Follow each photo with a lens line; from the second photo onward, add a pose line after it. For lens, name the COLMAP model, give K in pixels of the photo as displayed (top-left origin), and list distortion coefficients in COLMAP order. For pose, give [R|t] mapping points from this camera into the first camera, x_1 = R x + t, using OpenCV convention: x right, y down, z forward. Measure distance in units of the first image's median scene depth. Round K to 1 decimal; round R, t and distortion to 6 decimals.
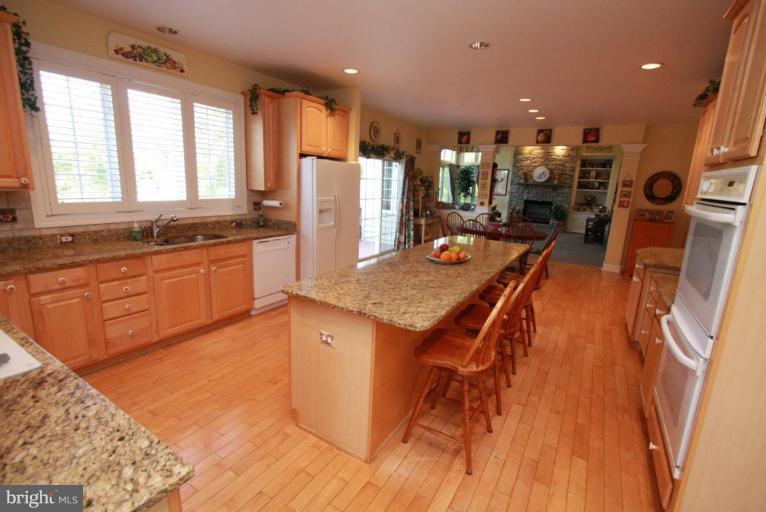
lens RADIAL K [[355.0, 0, 383.8], [0, 355.0, 254.8], [0, 0, 1]] dist [-0.017449, -0.000281]
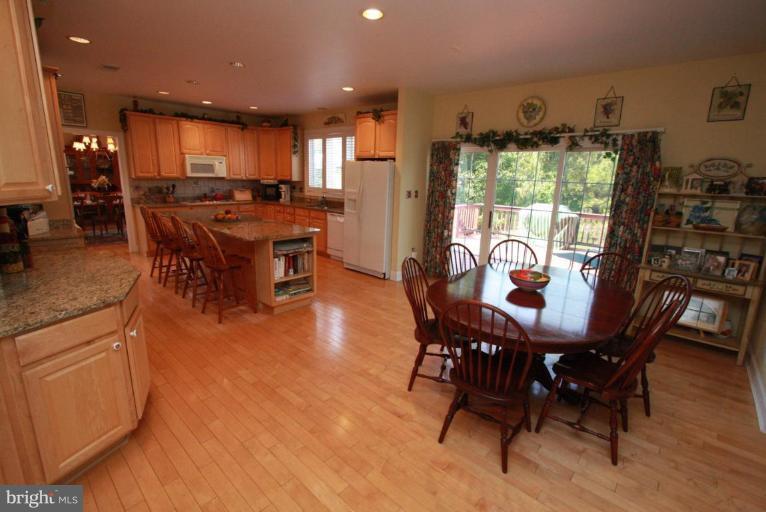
lens RADIAL K [[355.0, 0, 382.4], [0, 355.0, 255.6], [0, 0, 1]] dist [-0.017449, -0.000281]
pose [[-0.184322, 0.164471, -0.969007, 1.093142], [-0.245292, 0.947005, 0.207396, -0.224009], [0.951765, 0.275917, -0.134210, 1.307588]]
